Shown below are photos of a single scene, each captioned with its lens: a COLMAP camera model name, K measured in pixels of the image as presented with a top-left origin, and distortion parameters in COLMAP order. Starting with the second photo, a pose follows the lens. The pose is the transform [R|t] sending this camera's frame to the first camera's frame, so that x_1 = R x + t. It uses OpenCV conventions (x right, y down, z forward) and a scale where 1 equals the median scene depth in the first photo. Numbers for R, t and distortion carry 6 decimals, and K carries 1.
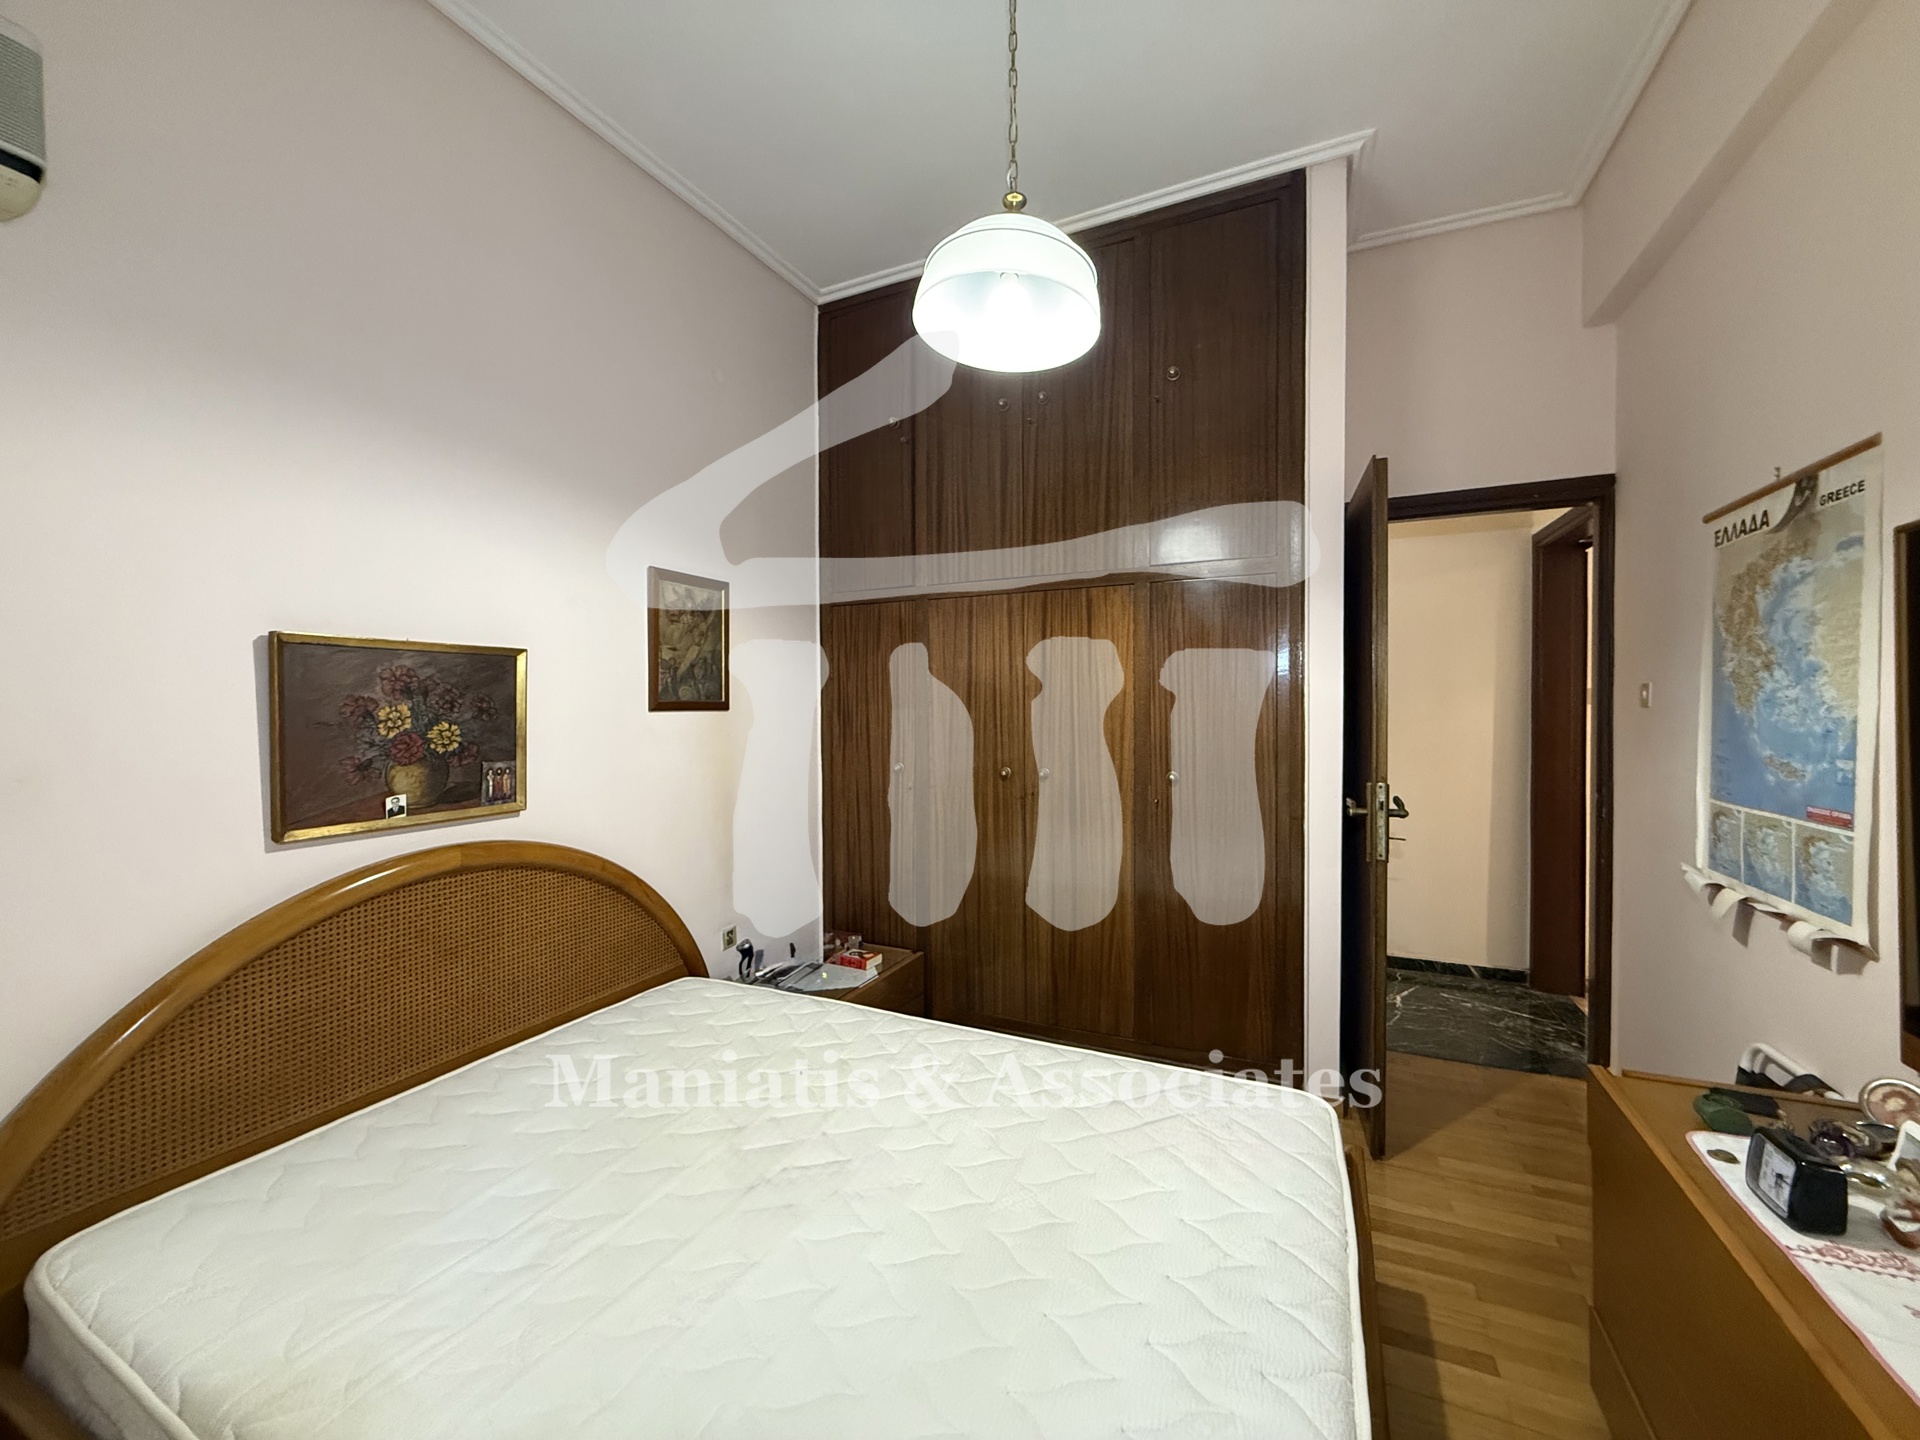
lens RADIAL K [[765.0, 0, 953.3], [0, 765.0, 714.2], [0, 0, 1]] dist [-0.002636, 0.000709]
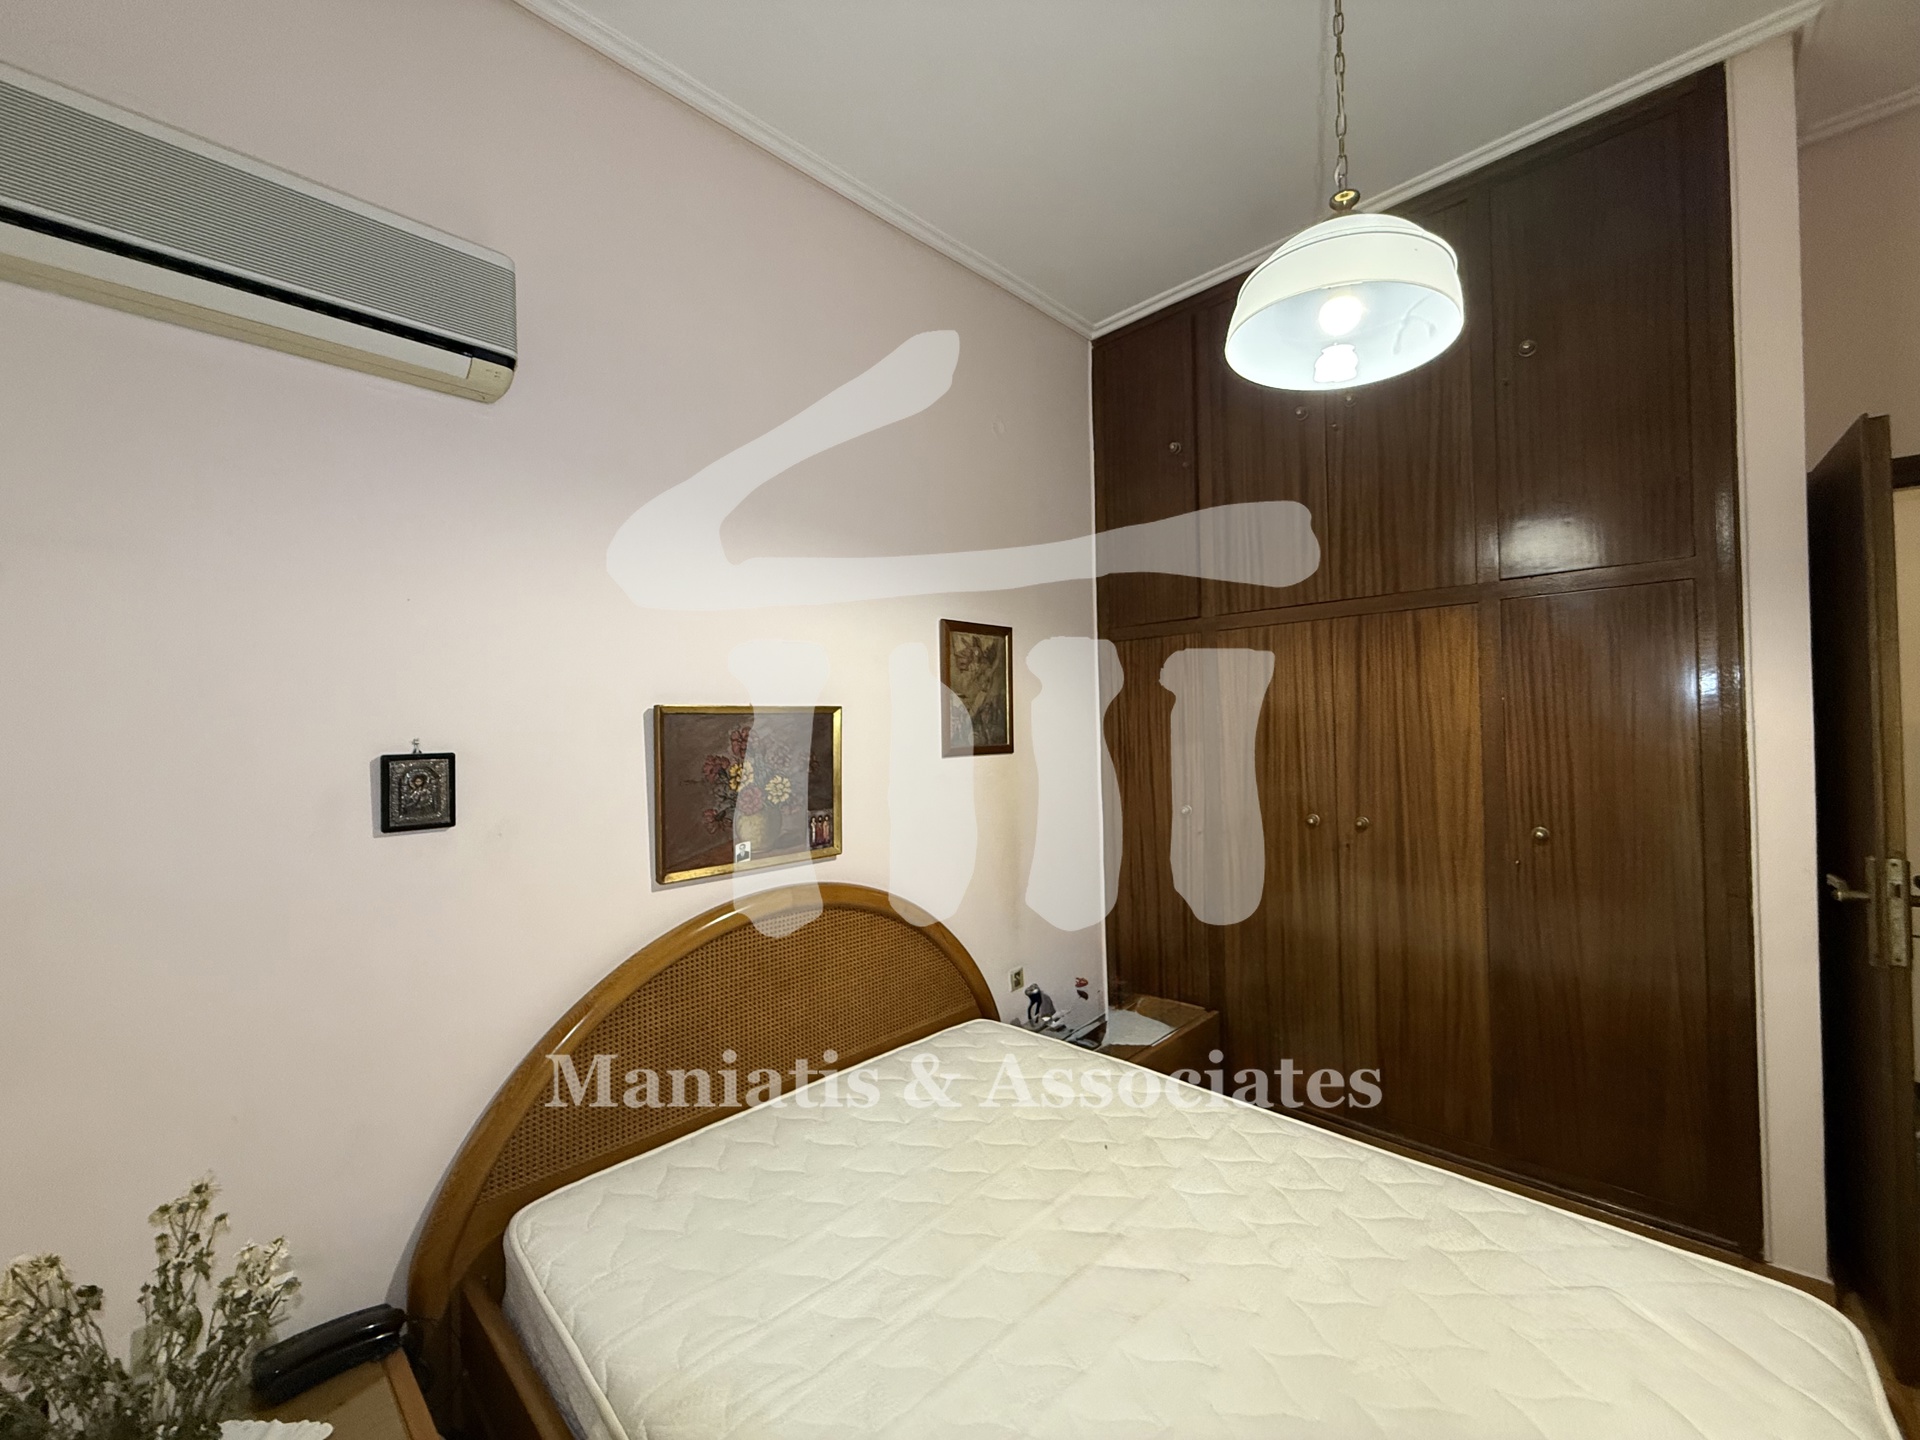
lens RADIAL K [[765.0, 0, 952.4], [0, 765.0, 714.5], [0, 0, 1]] dist [-0.002636, 0.000709]
pose [[0.944496, -0.019031, -0.327972, -0.054749], [0.011938, 0.999650, -0.023627, -0.049014], [0.328307, 0.018401, 0.944392, 0.023448]]
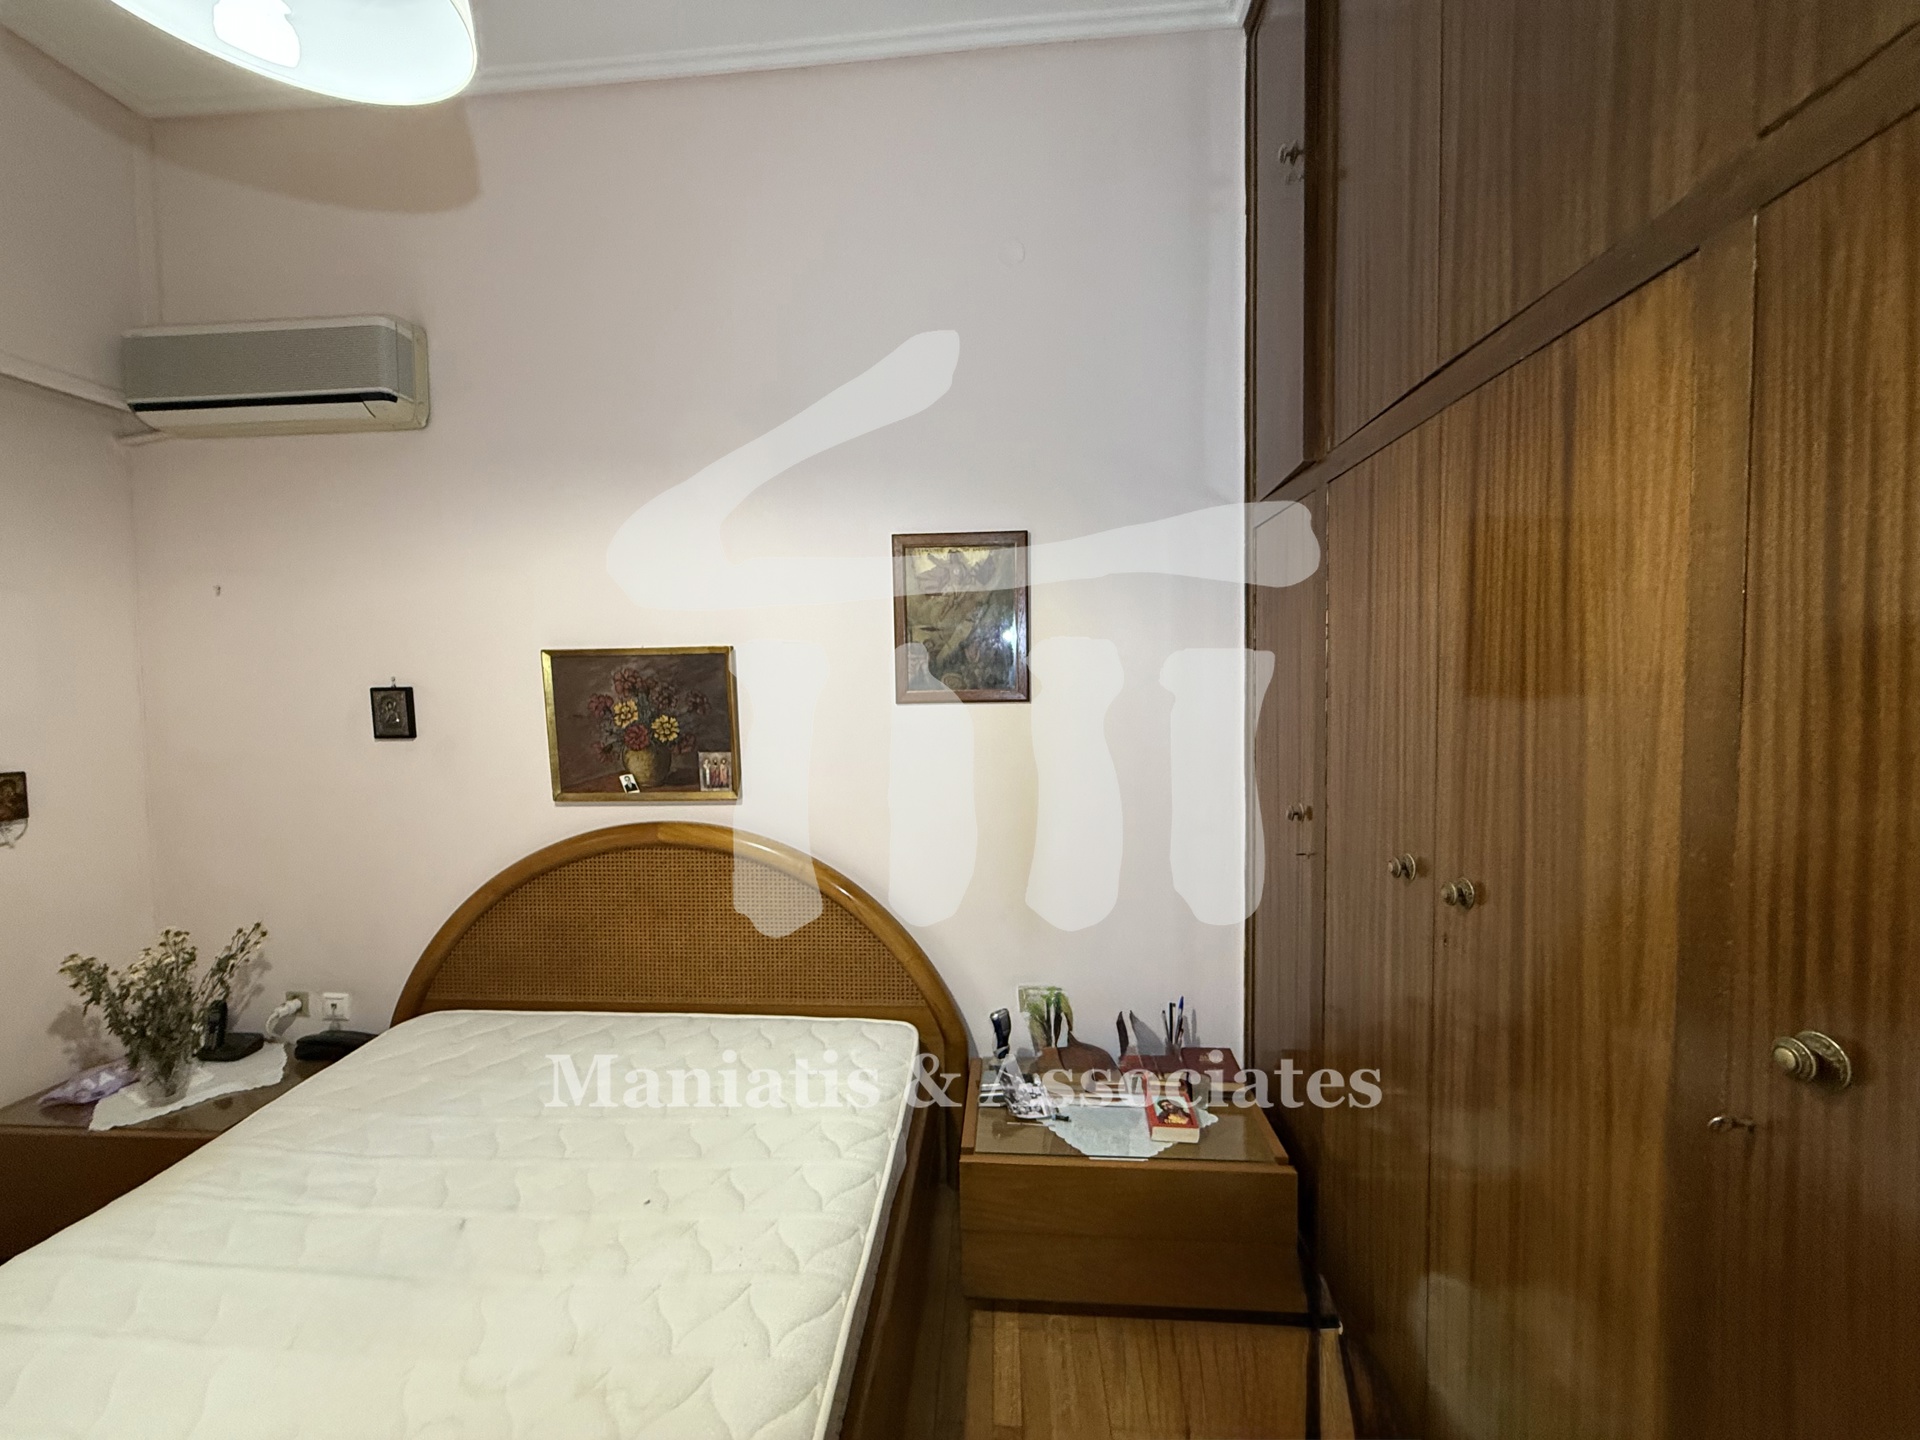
lens RADIAL K [[765.0, 0, 969.0], [0, 765.0, 714.9], [0, 0, 1]] dist [-0.002636, 0.000709]
pose [[0.362509, 0.042088, -0.931029, 0.569874], [0.005137, 0.998874, 0.047155, -0.041889], [0.931966, -0.021877, 0.361885, 0.989579]]
